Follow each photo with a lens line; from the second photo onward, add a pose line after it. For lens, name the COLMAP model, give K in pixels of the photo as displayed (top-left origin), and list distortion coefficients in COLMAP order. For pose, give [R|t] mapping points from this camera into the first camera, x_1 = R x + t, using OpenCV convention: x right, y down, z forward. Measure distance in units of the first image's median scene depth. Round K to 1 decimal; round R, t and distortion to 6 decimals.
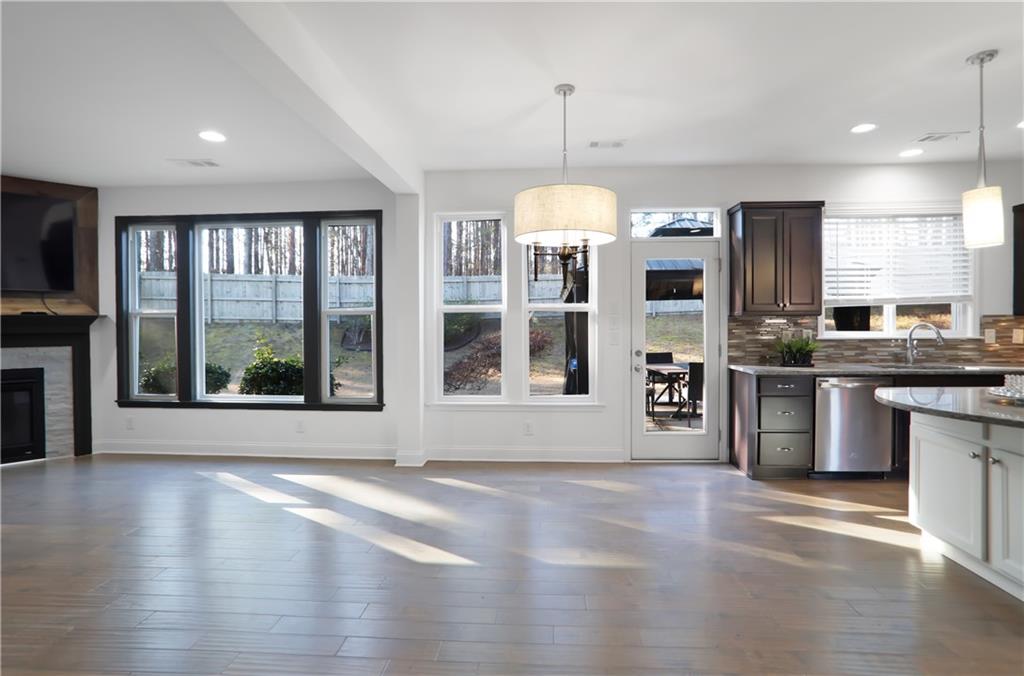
lens RADIAL K [[494.3, 0, 512.0], [0, 494.3, 338.0], [0, 0, 1]] dist [-0.001495, -0.000154]
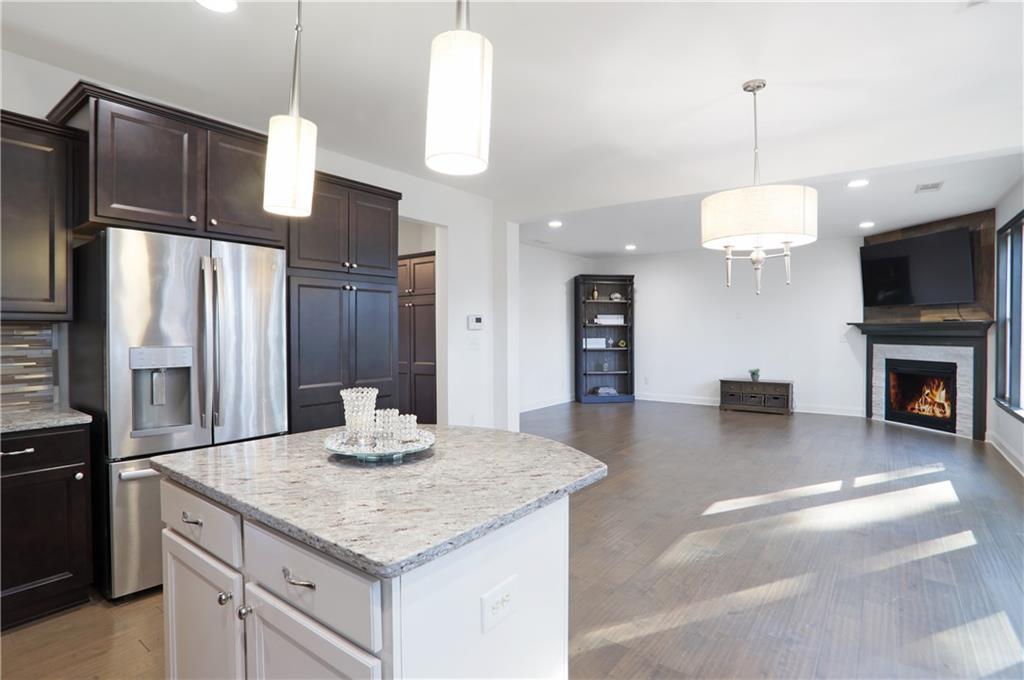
lens RADIAL K [[503.6, 0, 512.0], [0, 503.6, 340.0], [0, 0, 1]] dist [-0.001873, -0.000374]
pose [[-0.547856, 0.019892, -0.836336, 0.767907], [-0.020206, 0.999111, 0.037001, -0.023480], [0.836329, 0.037170, -0.546967, 0.752434]]
